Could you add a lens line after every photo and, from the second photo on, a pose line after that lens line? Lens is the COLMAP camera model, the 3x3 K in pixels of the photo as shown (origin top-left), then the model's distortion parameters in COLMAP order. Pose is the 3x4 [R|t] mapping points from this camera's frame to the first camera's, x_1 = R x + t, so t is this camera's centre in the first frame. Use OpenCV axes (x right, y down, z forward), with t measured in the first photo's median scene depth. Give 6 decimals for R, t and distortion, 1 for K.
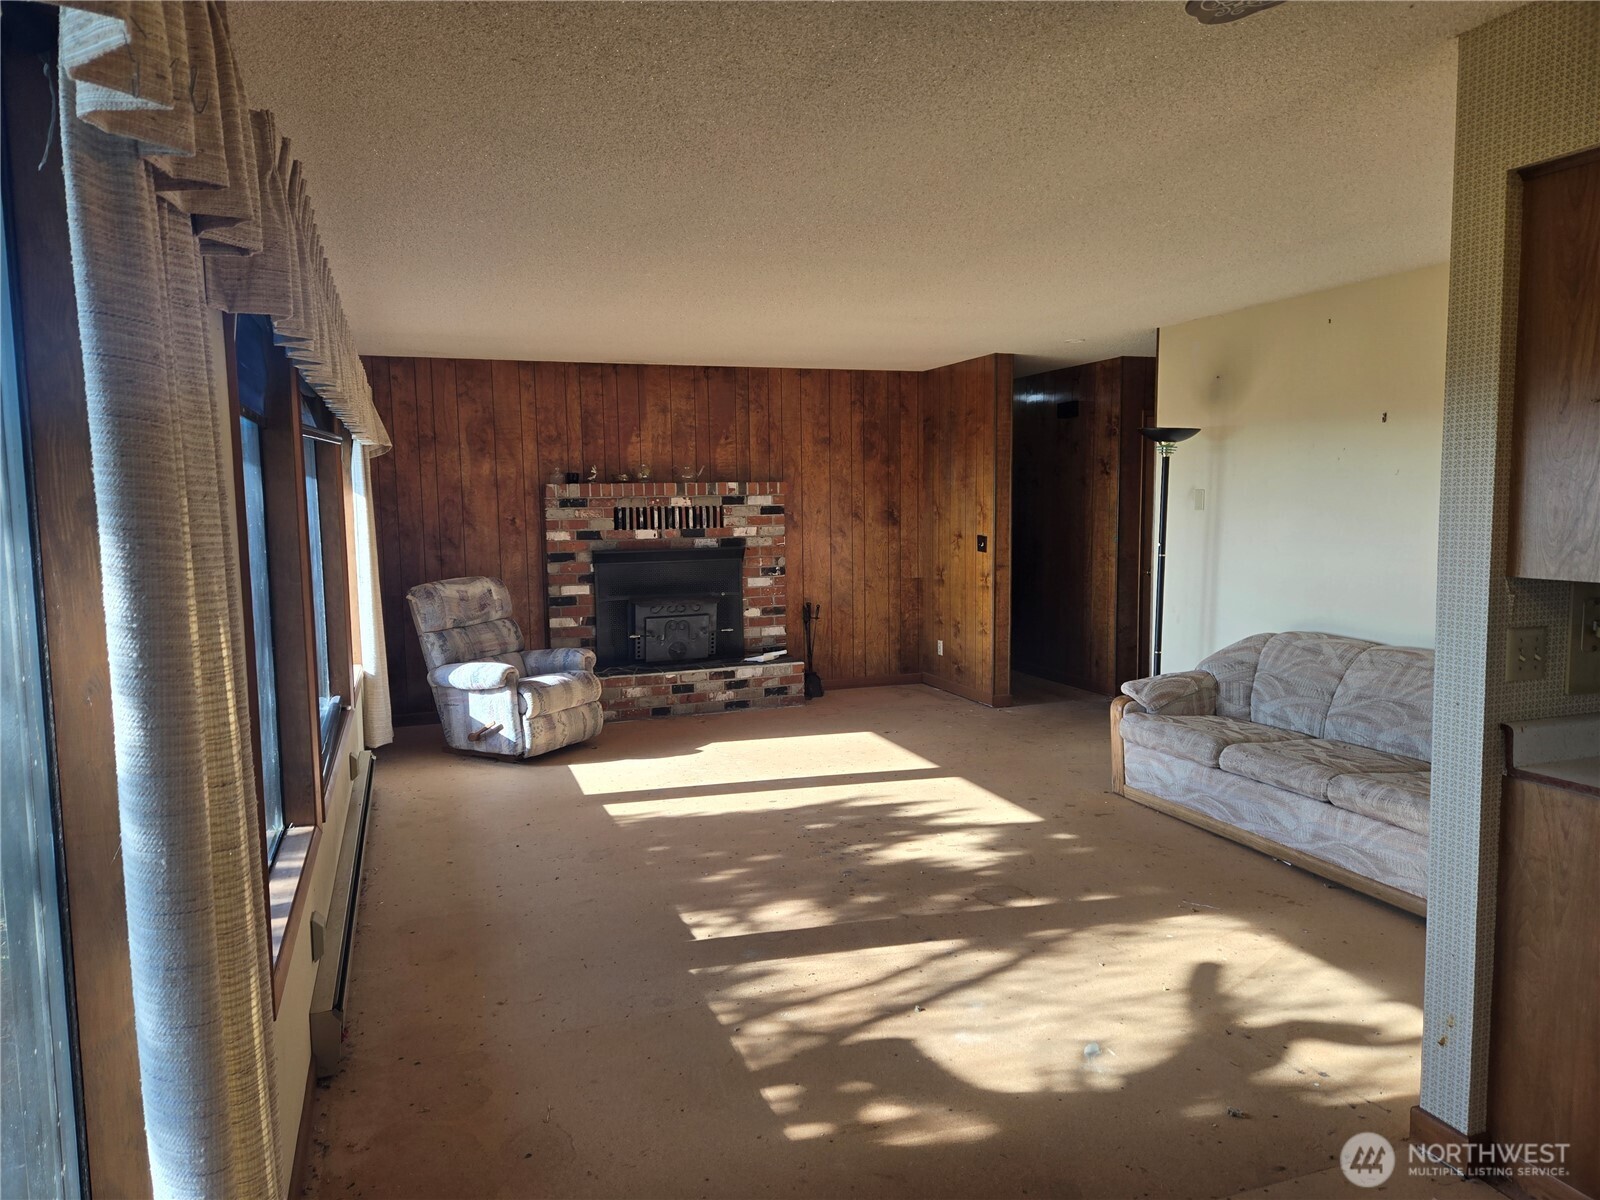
lens RADIAL K [[1081.5, 0, 785.0], [0, 1081.5, 611.9], [0, 0, 1]] dist [0.076799, -0.077123]
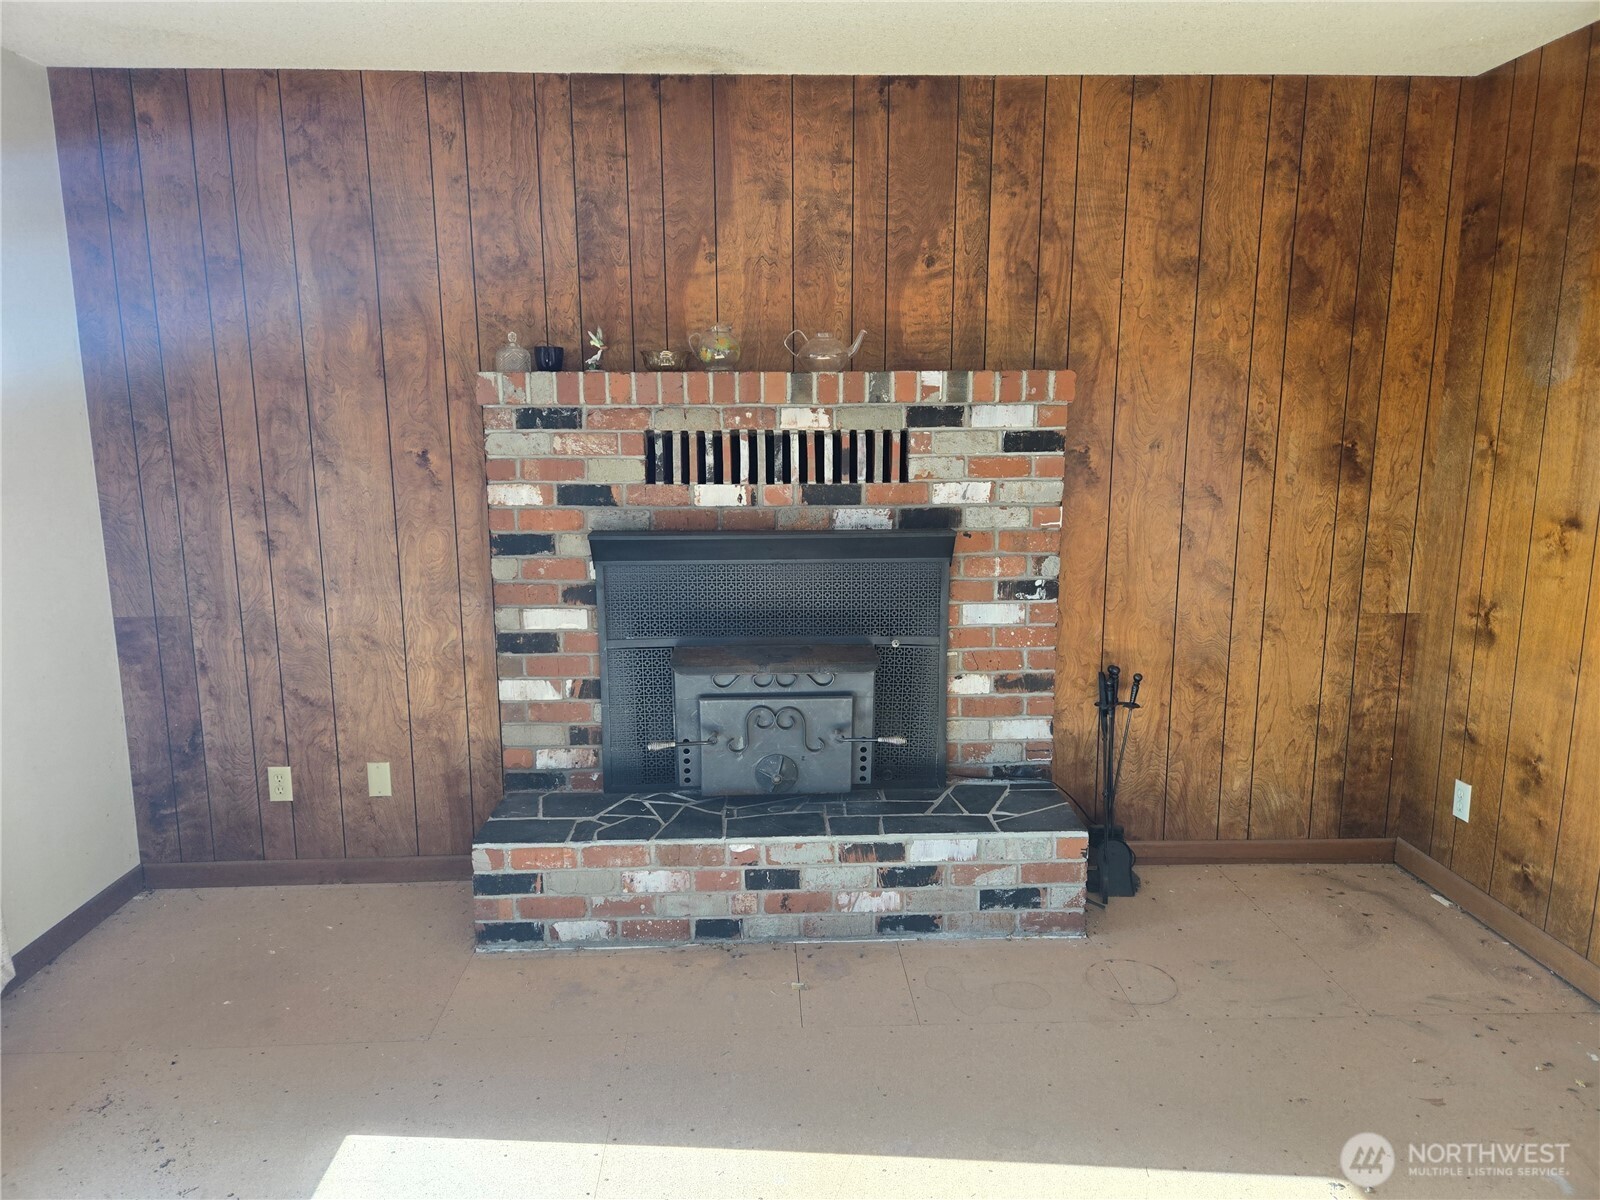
lens RADIAL K [[1081.5, 0, 785.0], [0, 1081.5, 611.9], [0, 0, 1]] dist [0.076799, -0.077123]
pose [[0.954947, 0.063869, -0.289822, 0.021974], [-0.042005, 0.995824, 0.081050, -0.060661], [0.293789, -0.065225, 0.953642, 0.590267]]
